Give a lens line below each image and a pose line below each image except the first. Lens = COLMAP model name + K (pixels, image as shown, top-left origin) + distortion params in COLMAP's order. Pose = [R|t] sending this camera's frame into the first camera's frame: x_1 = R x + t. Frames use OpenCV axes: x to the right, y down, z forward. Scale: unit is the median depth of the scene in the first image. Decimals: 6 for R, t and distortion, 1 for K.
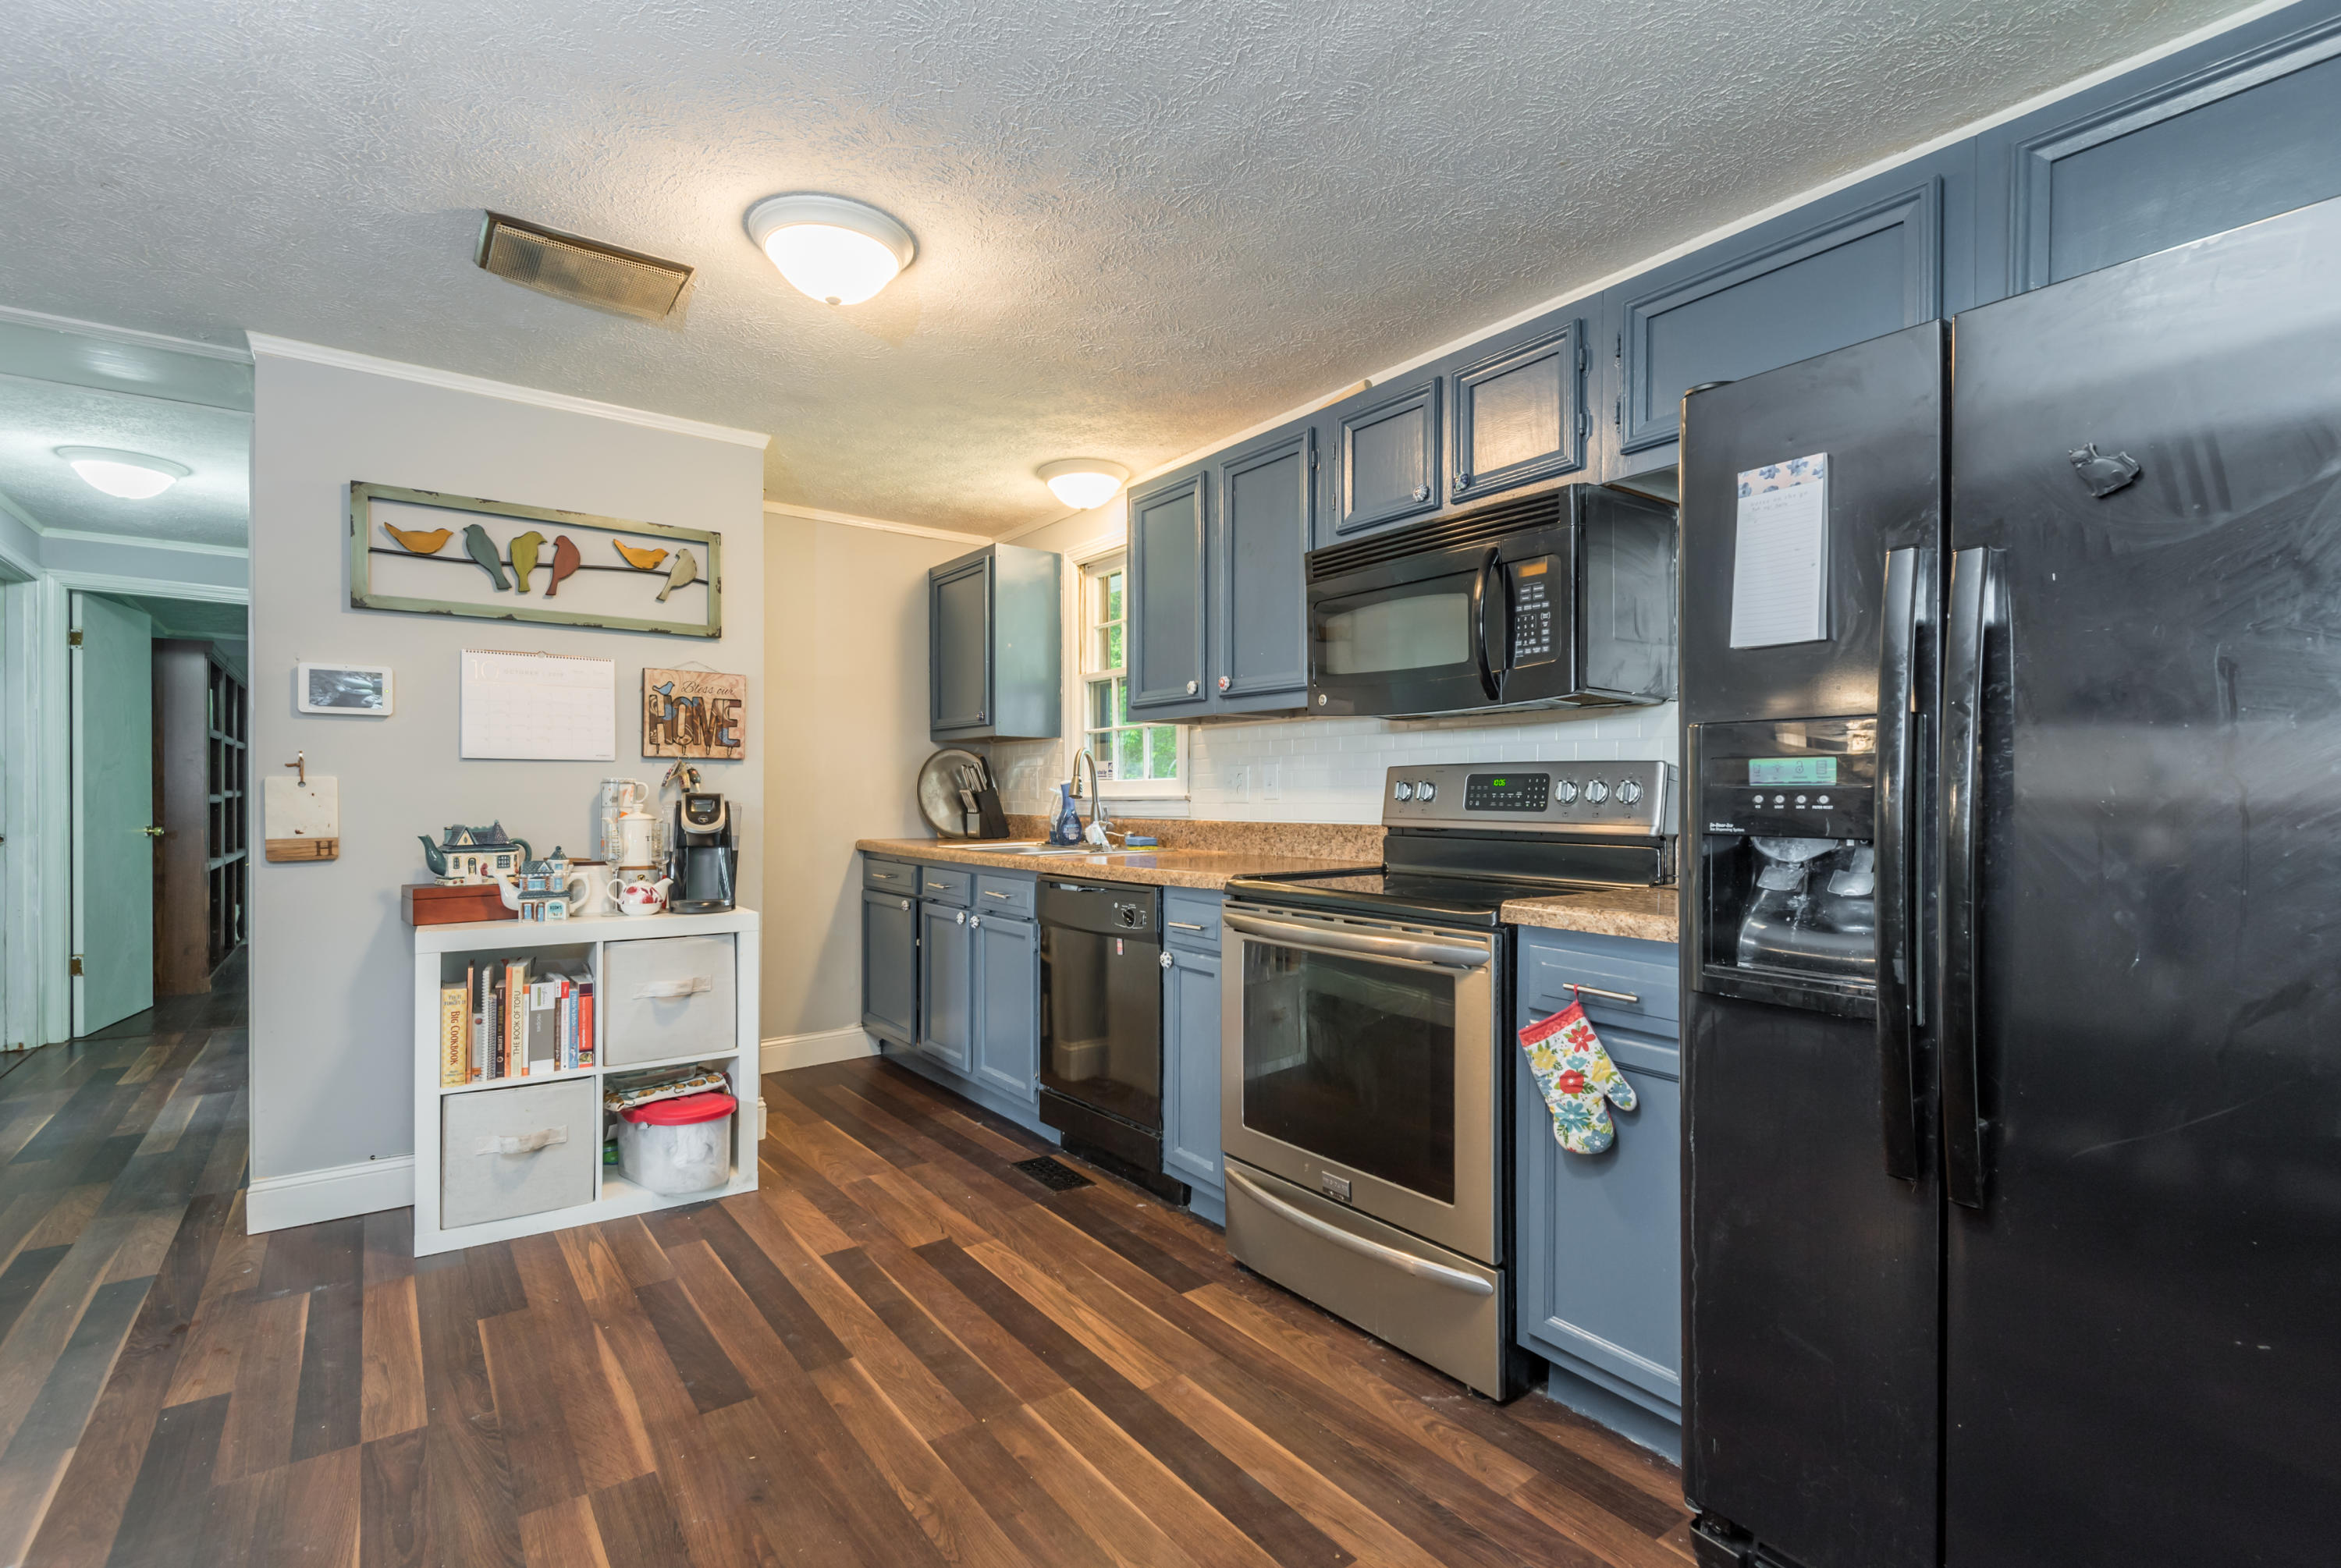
lens RADIAL K [[1062.9, 0, 1172.6], [0, 1062.9, 799.7], [0, 0, 1]] dist [0.026613, -0.016939]
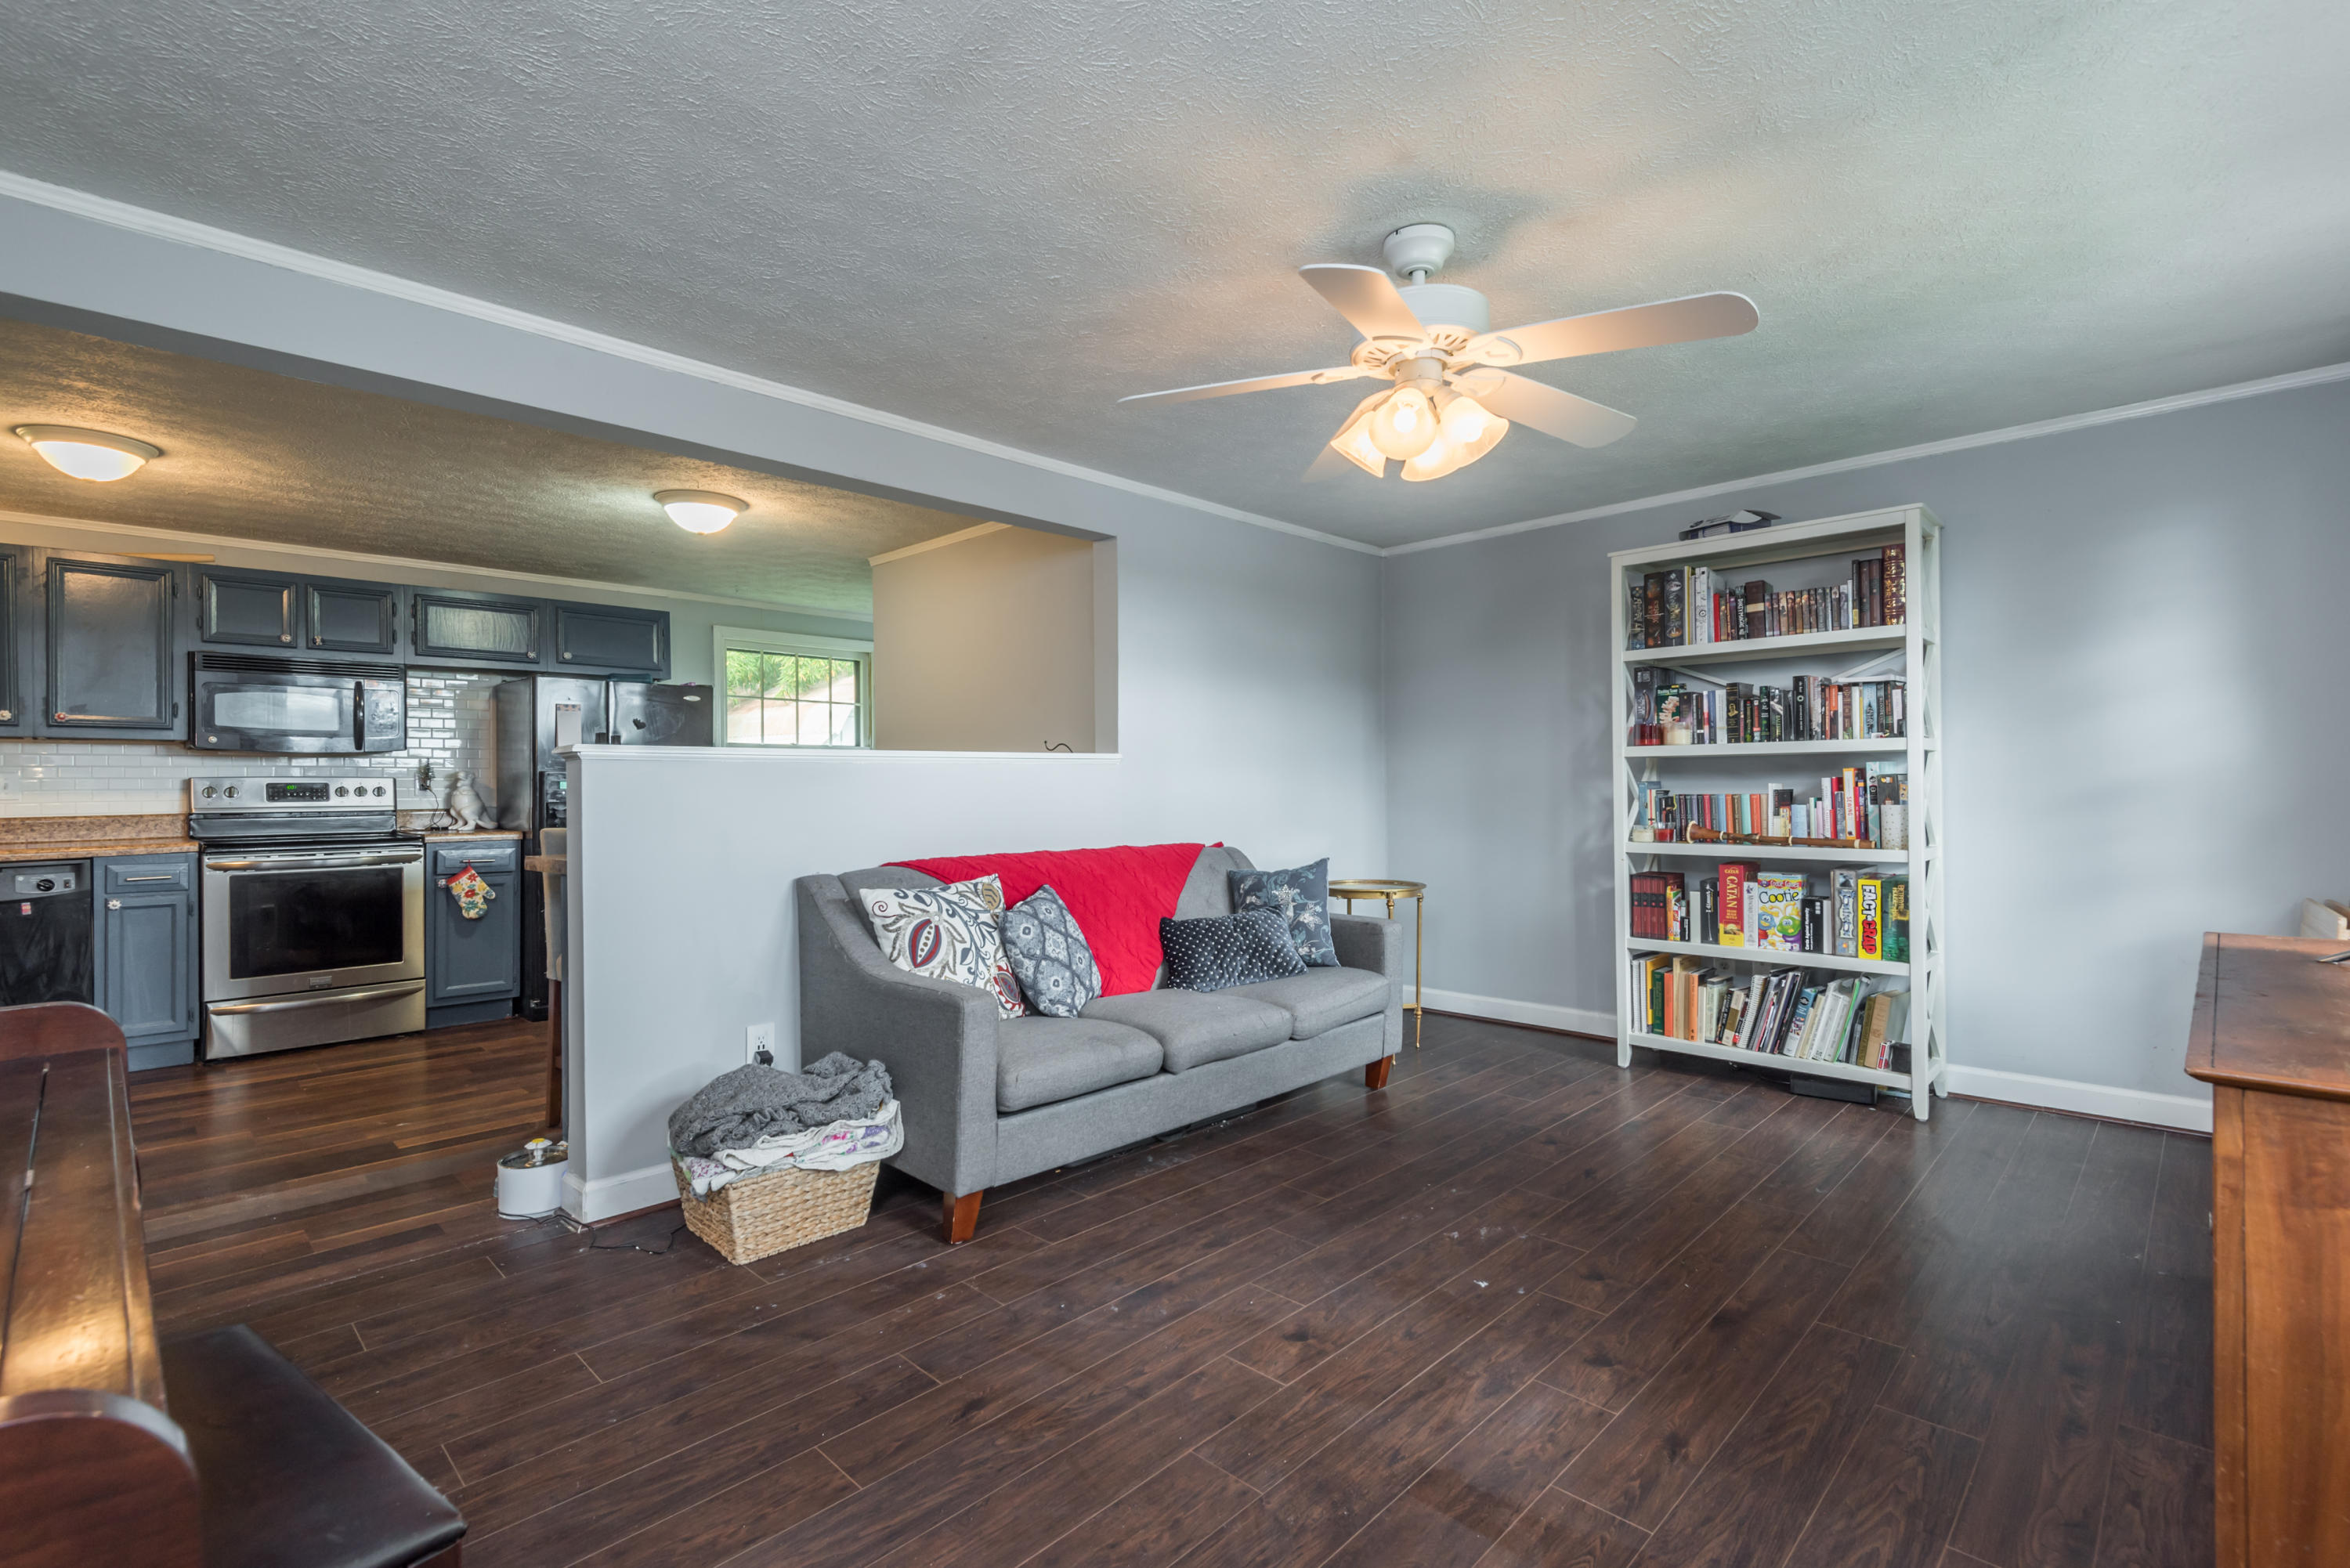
lens RADIAL K [[1060.4, 0, 1172.3], [0, 1060.4, 786.2], [0, 0, 1]] dist [0.027822, -0.015700]
pose [[-0.155447, -0.001398, 0.987843, -1.709858], [0.013661, 0.999900, 0.003565, -0.003338], [-0.987750, 0.014049, -0.155412, -0.250890]]
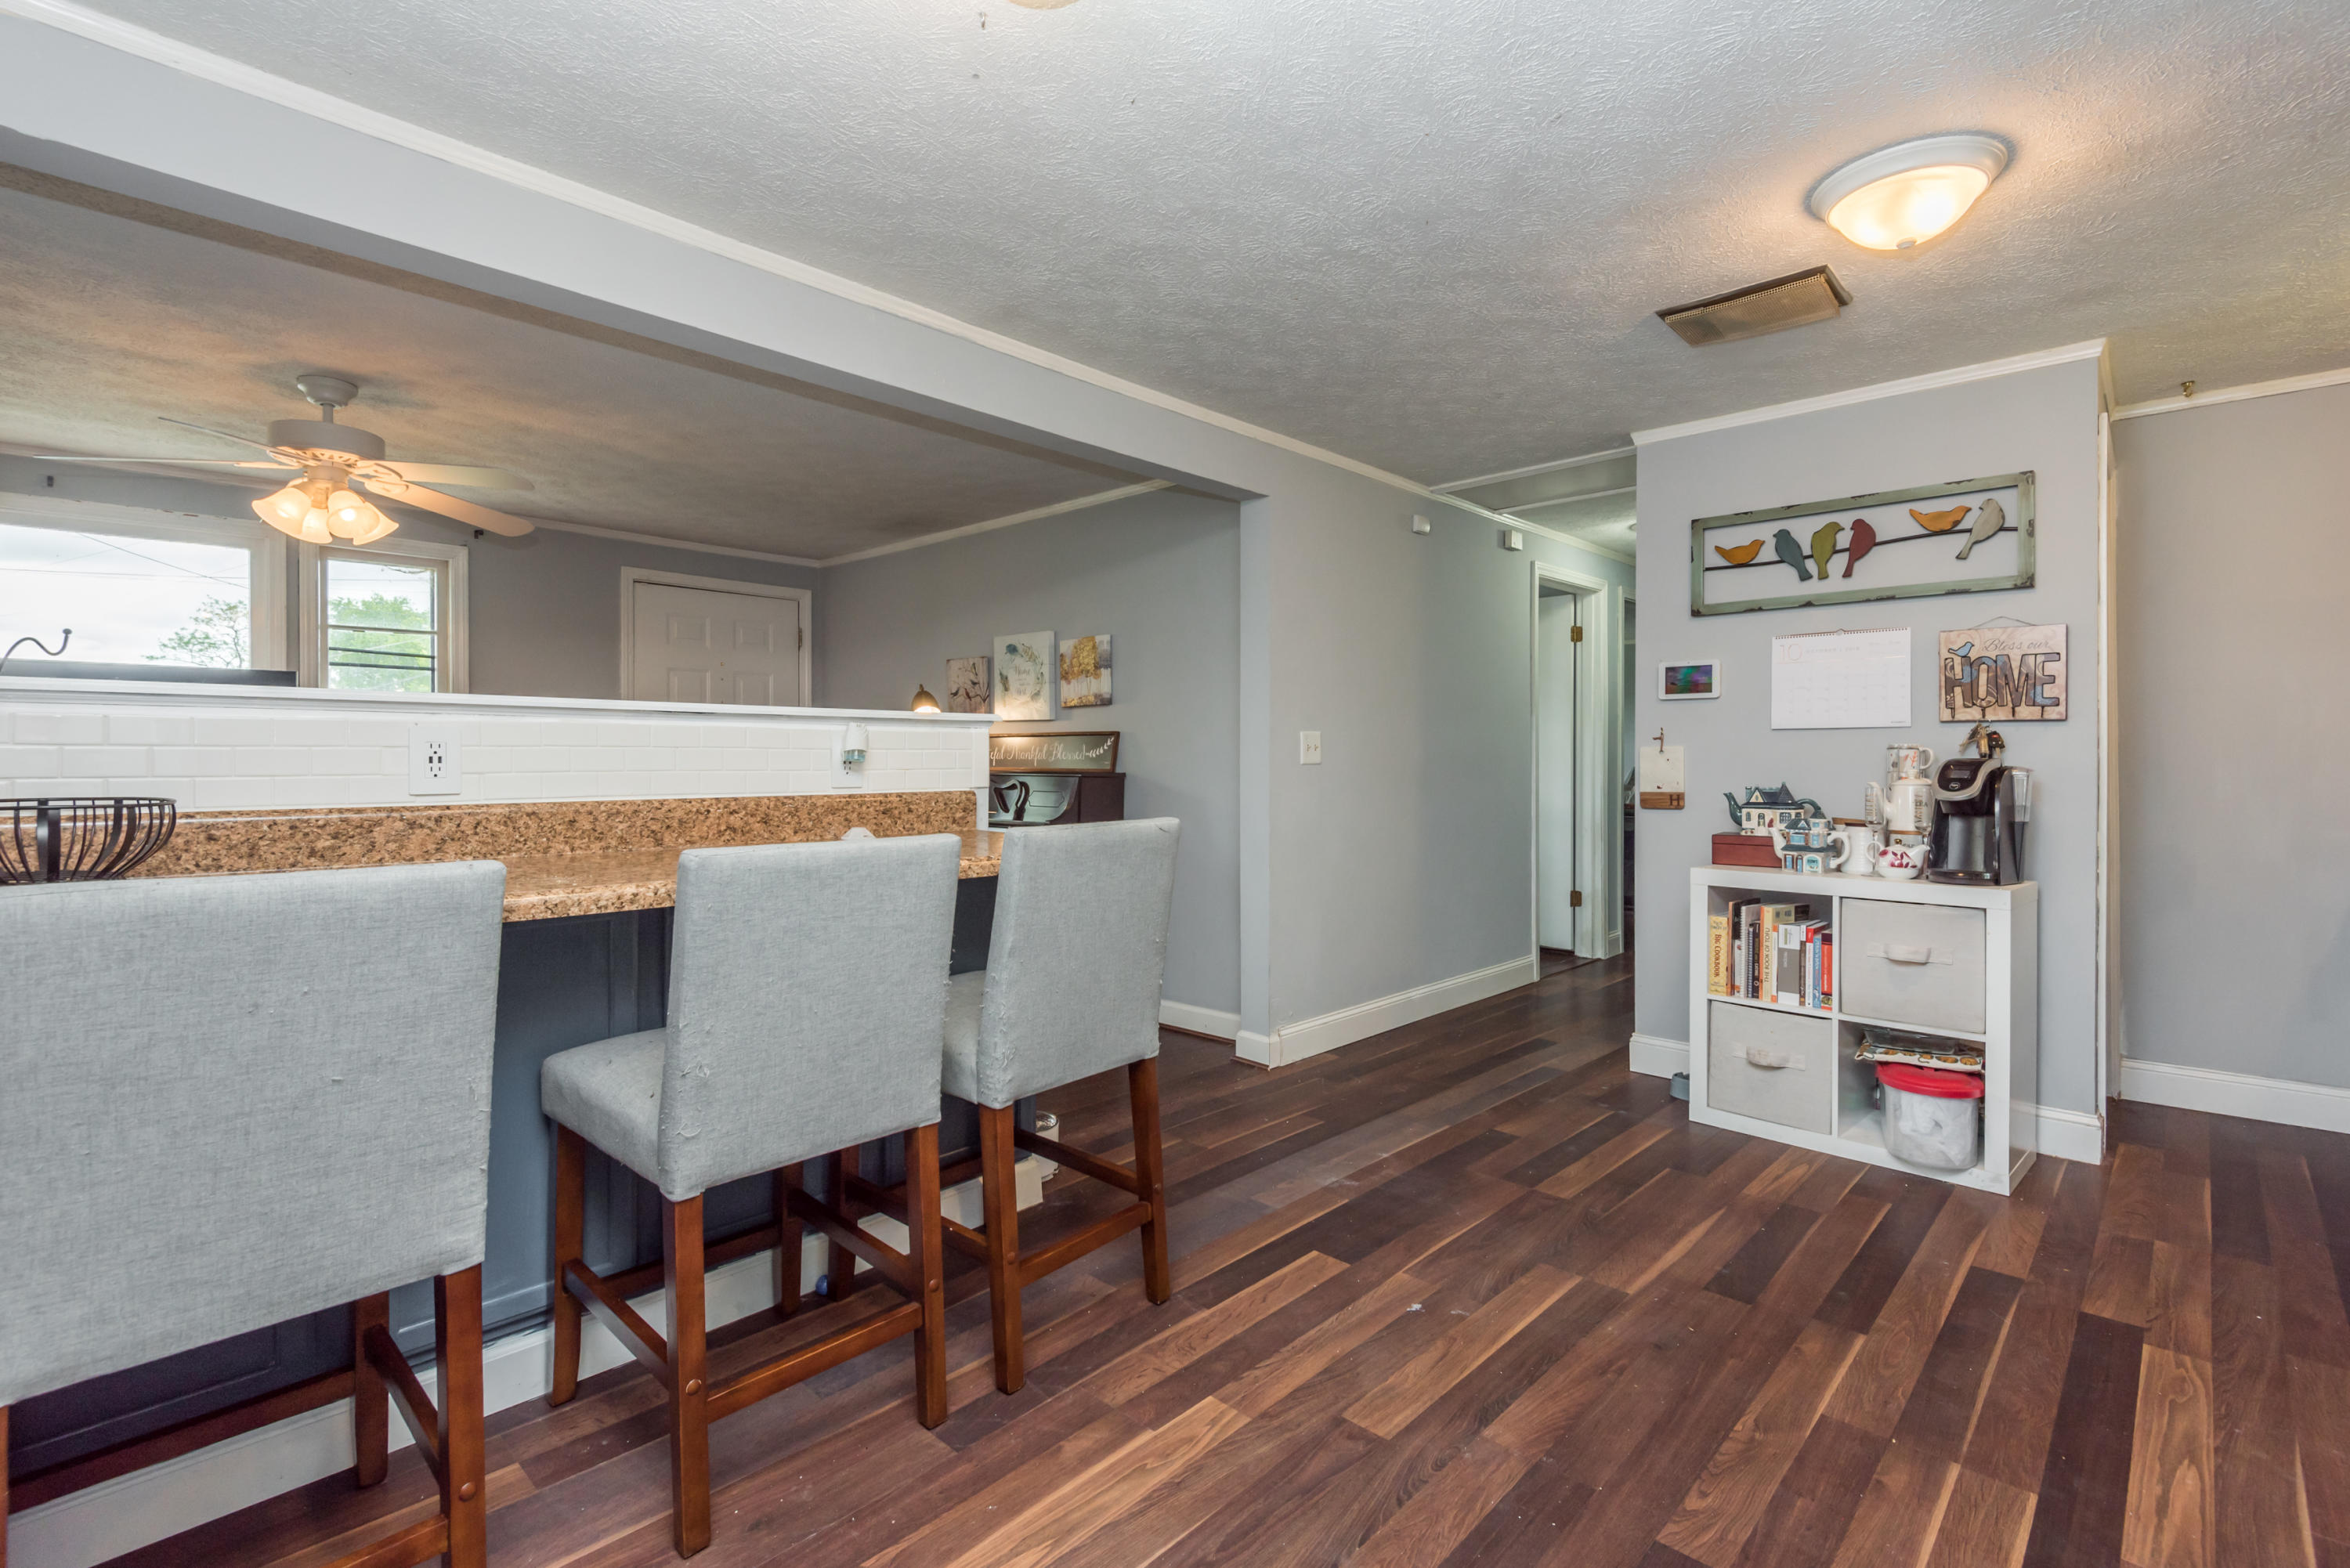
lens RADIAL K [[1074.3, 0, 1169.5], [0, 1074.3, 761.7], [0, 0, 1]] dist [0.026557, -0.016726]
pose [[0.167708, 0.001895, -0.985835, 0.428122], [-0.005332, 0.999985, 0.001016, -0.000574], [0.985822, 0.005086, 0.167716, 0.153254]]
